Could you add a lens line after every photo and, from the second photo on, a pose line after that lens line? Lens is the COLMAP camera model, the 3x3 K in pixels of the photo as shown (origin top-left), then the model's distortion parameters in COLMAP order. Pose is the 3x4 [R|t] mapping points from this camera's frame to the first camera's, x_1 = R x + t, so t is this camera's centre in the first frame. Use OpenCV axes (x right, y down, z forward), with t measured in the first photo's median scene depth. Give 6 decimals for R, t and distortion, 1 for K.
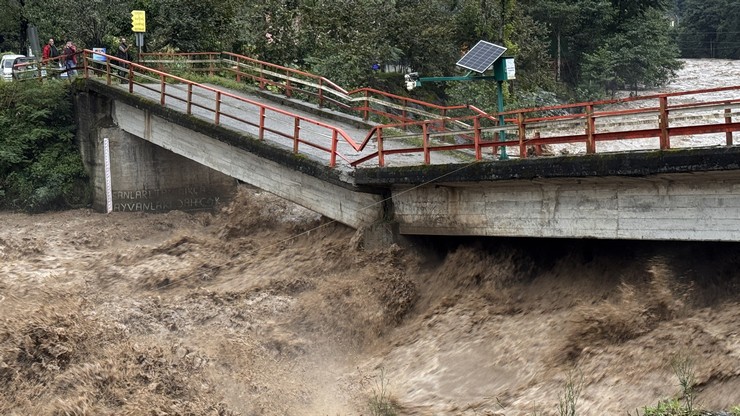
lens RADIAL K [[1313.3, 0, 367.4], [0, 1313.3, 207.0], [0, 0, 1]] dist [0.162883, 0.000000]
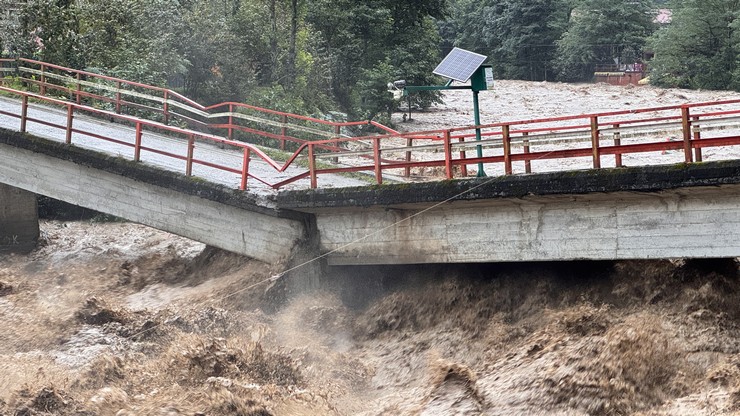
lens RADIAL K [[1647.0, 0, 369.6], [0, 1647.0, 209.1], [0, 0, 1]] dist [0.195208, 0.000000]
pose [[0.974759, -0.009434, 0.223059, -0.196450], [0.016436, 0.999428, -0.029554, 0.016248], [-0.222653, 0.032474, 0.974357, -0.087806]]
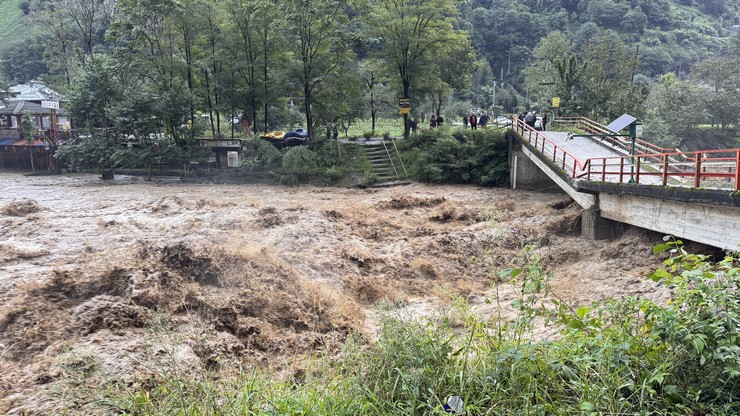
lens RADIAL K [[515.1, 0, 371.9], [0, 515.1, 215.5], [0, 0, 1]] dist [0.080190, -0.065277]
pose [[0.793541, 0.121298, -0.596304, 0.215093], [-0.076367, 0.992035, 0.100171, -0.031391], [0.603705, -0.033952, 0.796484, 0.203633]]
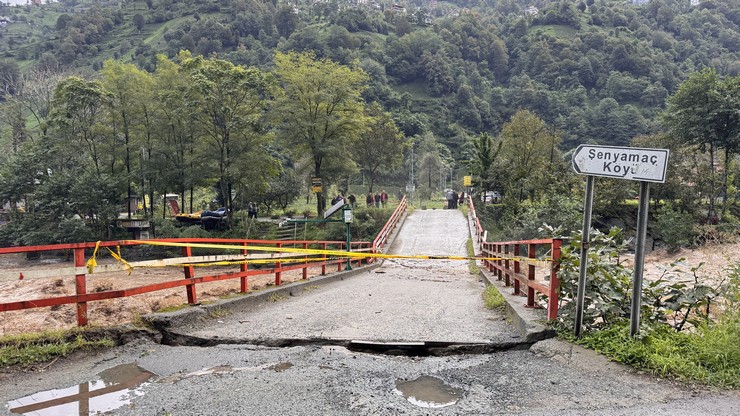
lens RADIAL K [[515.1, 0, 367.6], [0, 515.1, 211.1], [0, 0, 1]] dist [0.080190, -0.065277]
pose [[0.744252, 0.024056, -0.667465, 0.452388], [-0.071097, 0.996526, -0.043360, -0.069085], [0.664104, 0.079726, 0.743377, 0.428136]]
